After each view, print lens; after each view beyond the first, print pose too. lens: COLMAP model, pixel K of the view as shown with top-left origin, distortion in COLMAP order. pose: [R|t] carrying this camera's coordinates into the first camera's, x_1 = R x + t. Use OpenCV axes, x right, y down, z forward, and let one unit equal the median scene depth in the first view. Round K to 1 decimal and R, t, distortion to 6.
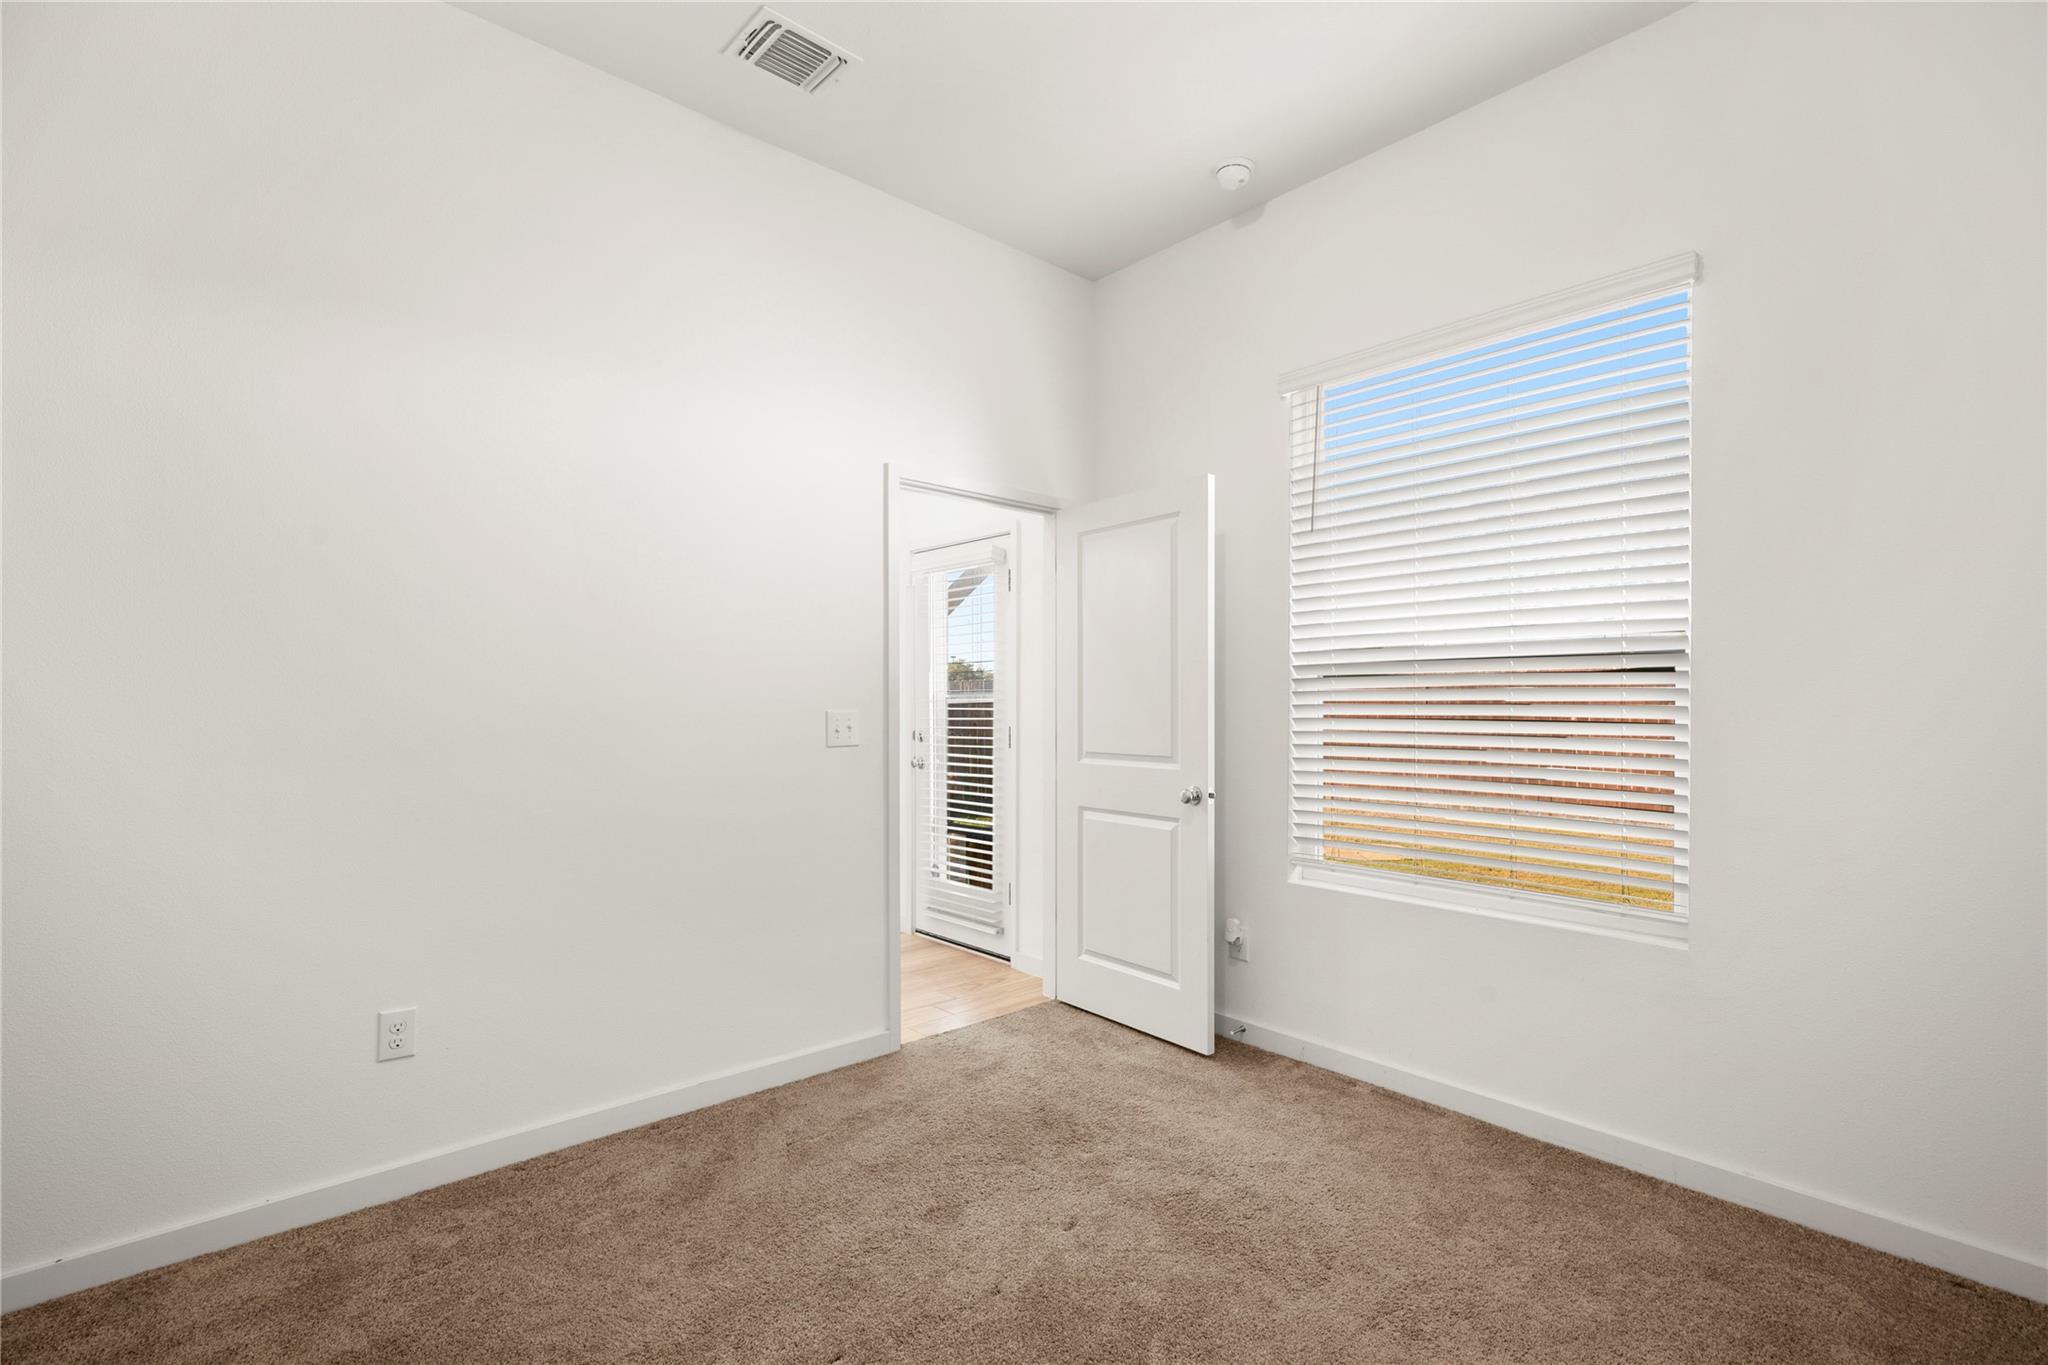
lens RADIAL K [[942.4, 0, 1032.5], [0, 942.4, 693.8], [0, 0, 1]] dist [-0.000071, -0.000542]
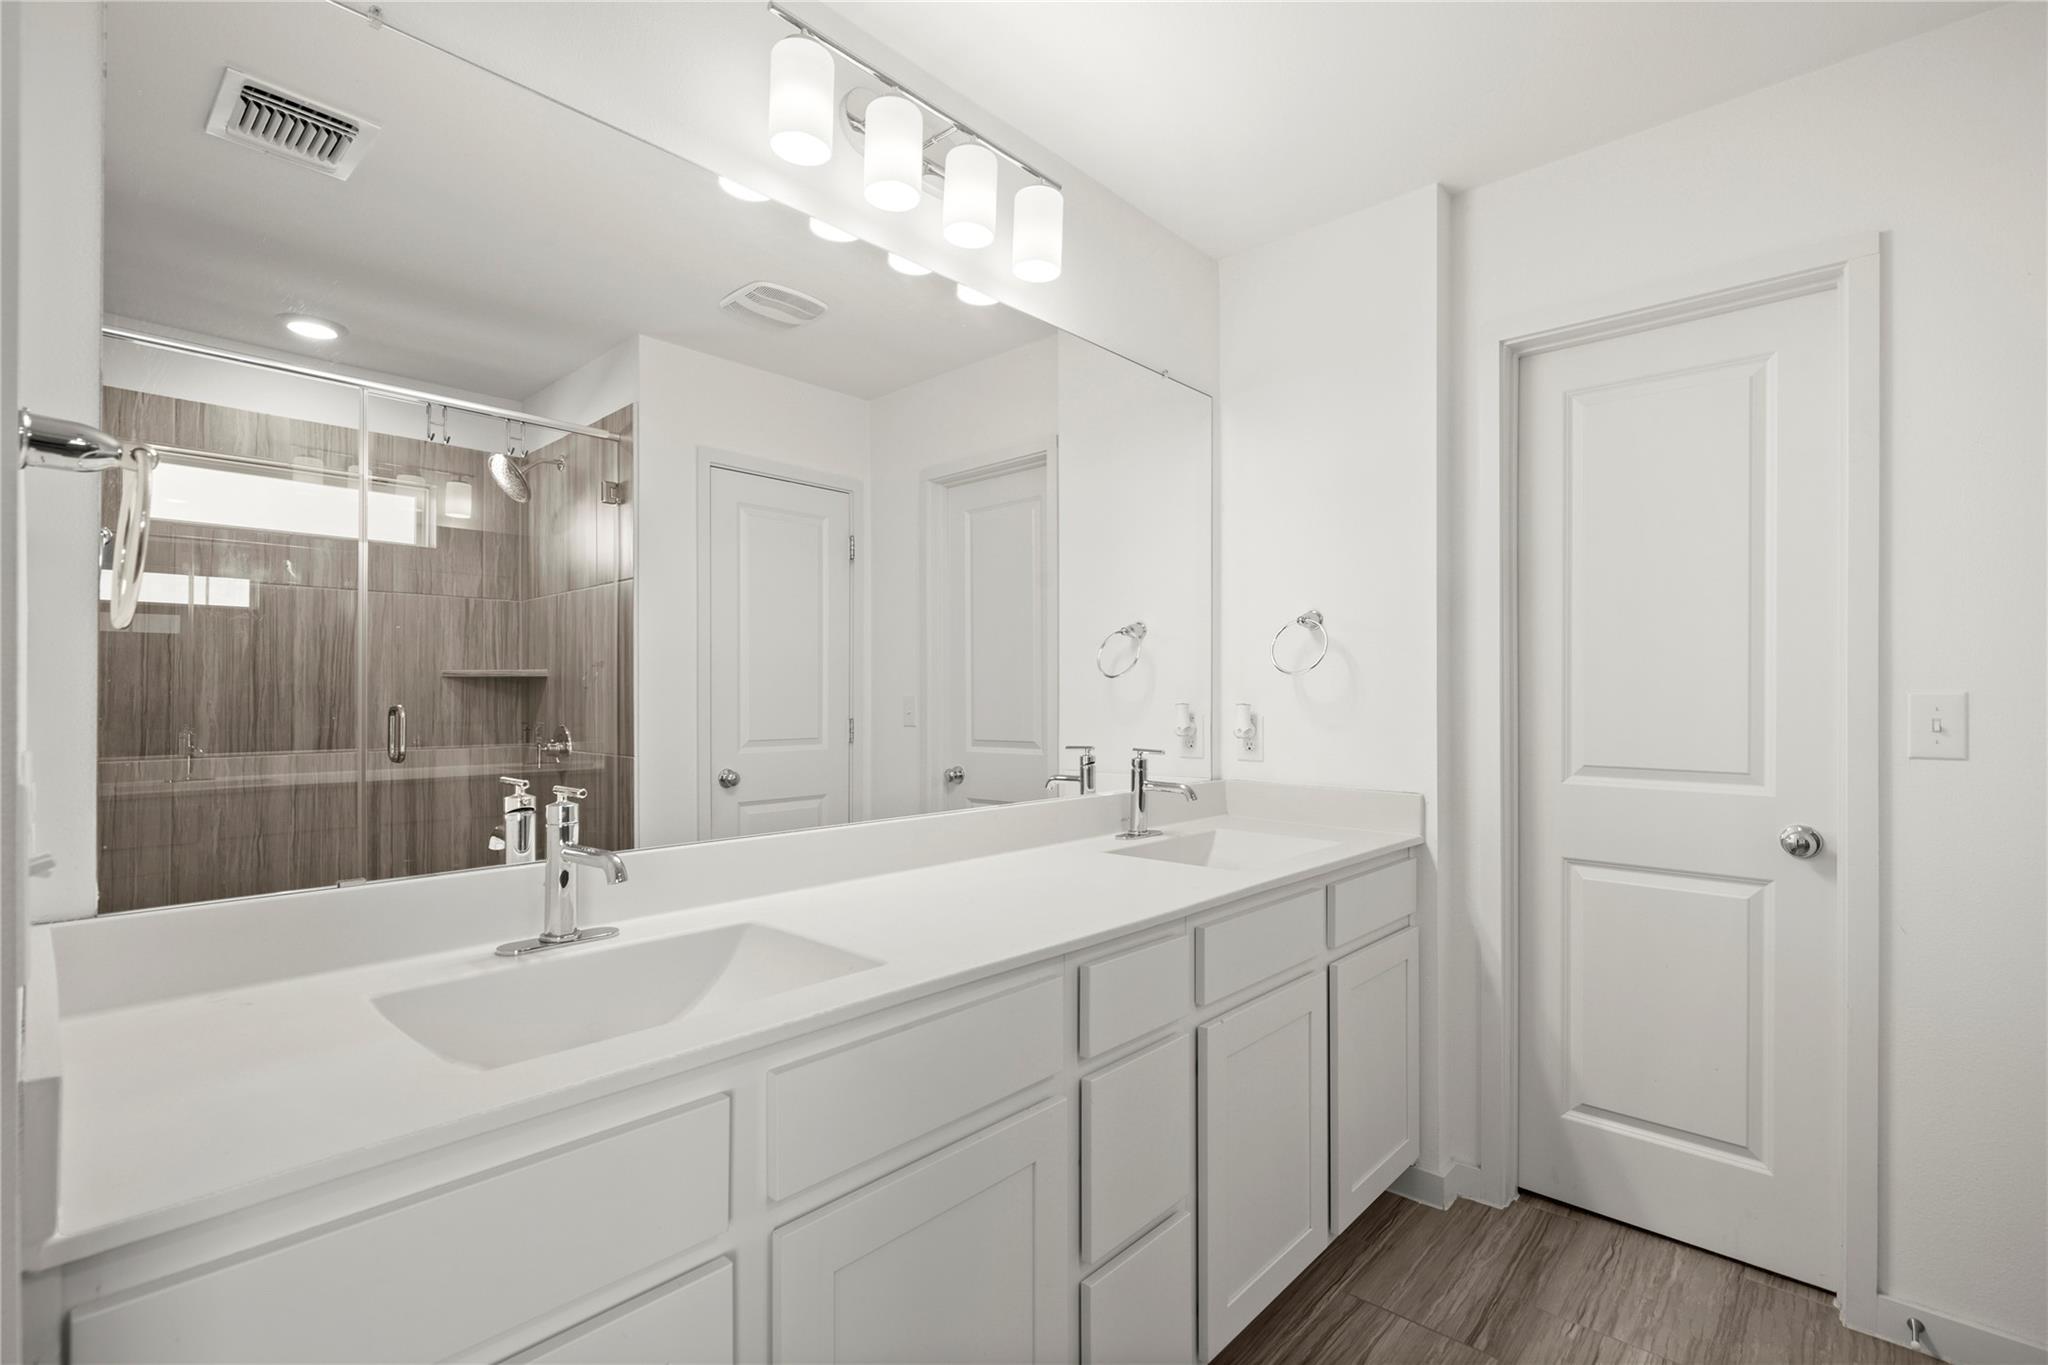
lens RADIAL K [[934.9, 0, 1023.7], [0, 934.9, 690.3], [0, 0, 1]] dist [0.000295, -0.000333]
pose [[0.996000, 0.000451, 0.089354, -0.351743], [-0.000911, 0.999987, 0.005110, 0.012566], [-0.089350, -0.005171, 0.995987, 0.466071]]
